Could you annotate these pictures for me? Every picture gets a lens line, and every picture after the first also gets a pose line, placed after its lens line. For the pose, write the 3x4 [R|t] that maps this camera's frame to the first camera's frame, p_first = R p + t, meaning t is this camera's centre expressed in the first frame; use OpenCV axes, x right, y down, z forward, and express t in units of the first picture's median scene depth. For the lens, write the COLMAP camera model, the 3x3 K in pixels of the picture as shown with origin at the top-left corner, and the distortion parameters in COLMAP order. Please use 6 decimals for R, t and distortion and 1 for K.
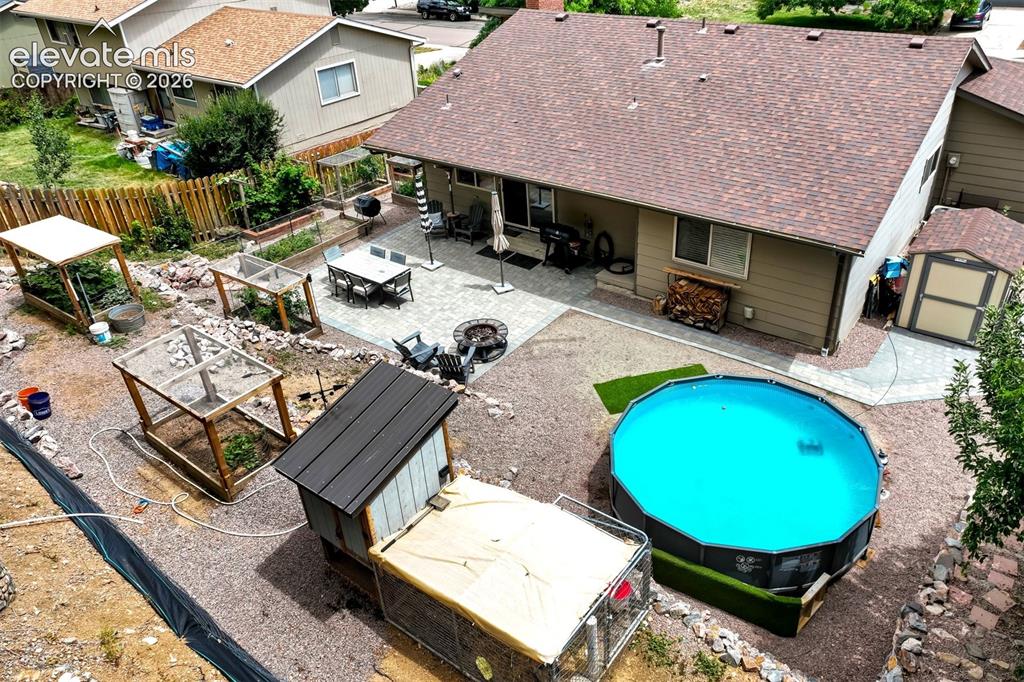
lens RADIAL K [[748.3, 0, 528.8], [0, 748.3, 338.9], [0, 0, 1]] dist [0.002249, 0.000903]
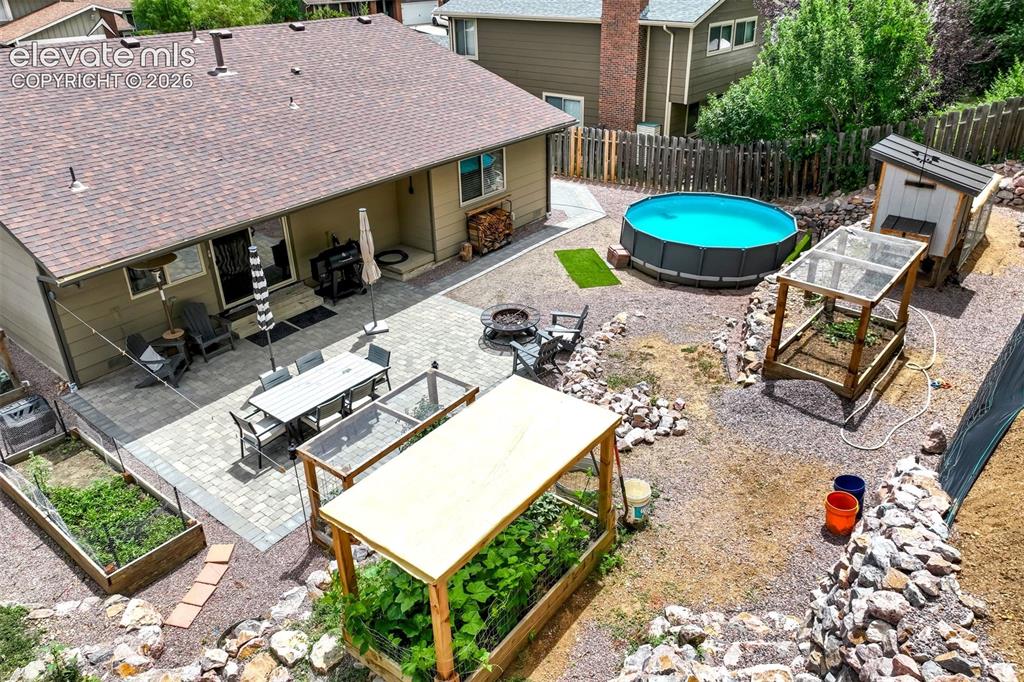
lens RADIAL K [[748.3, 0, 528.8], [0, 748.3, 338.9], [0, 0, 1]] dist [0.002249, 0.000903]
pose [[0.010954, -0.422734, 0.906188, -0.829133], [0.541167, 0.764560, 0.350123, -0.271723], [-0.840844, 0.486564, 0.237145, 0.717049]]
